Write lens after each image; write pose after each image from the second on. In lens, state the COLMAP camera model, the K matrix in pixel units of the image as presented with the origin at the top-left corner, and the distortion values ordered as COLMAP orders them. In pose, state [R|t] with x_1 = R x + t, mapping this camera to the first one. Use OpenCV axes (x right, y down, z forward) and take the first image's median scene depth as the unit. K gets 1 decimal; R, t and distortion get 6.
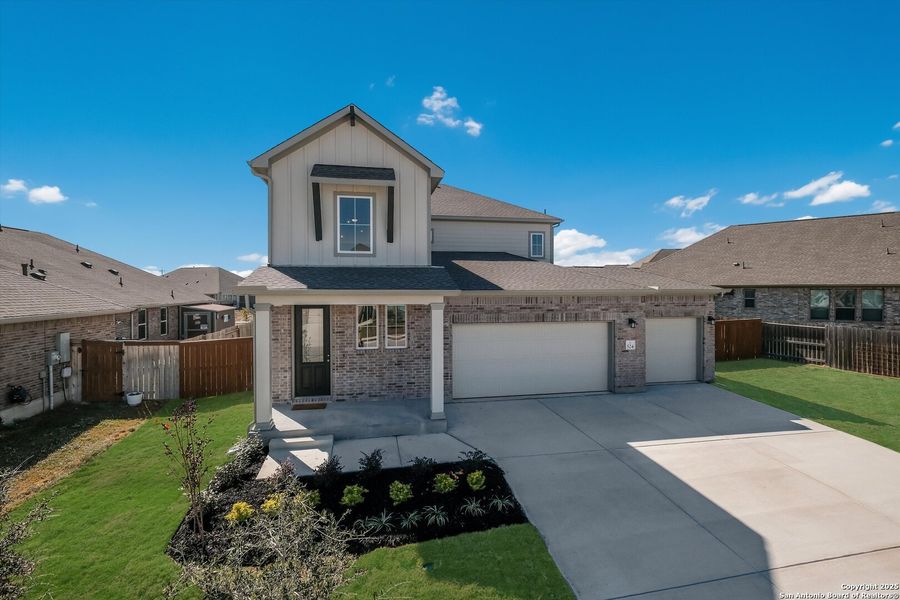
lens RADIAL K [[385.0, 0, 434.4], [0, 385.0, 289.7], [0, 0, 1]] dist [0.001317, -0.000001]
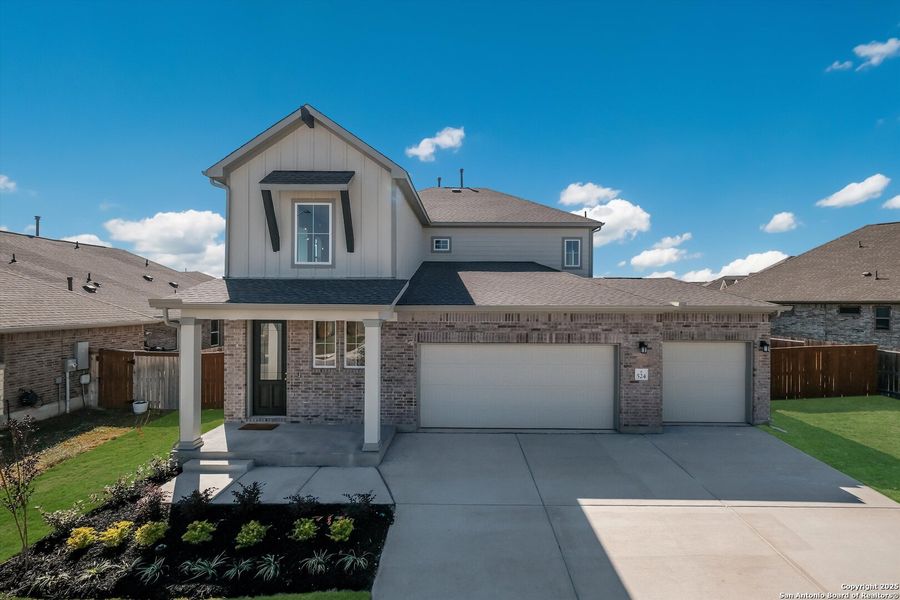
lens RADIAL K [[409.1, 0, 450.0], [0, 409.1, 300.0], [0, 0, 1]] dist [-0.000767, -0.000037]
pose [[0.983152, 0.005906, -0.182692, 0.295517], [-0.007315, 0.999948, -0.007043, -0.004084], [0.182641, 0.008261, 0.983145, 0.088748]]
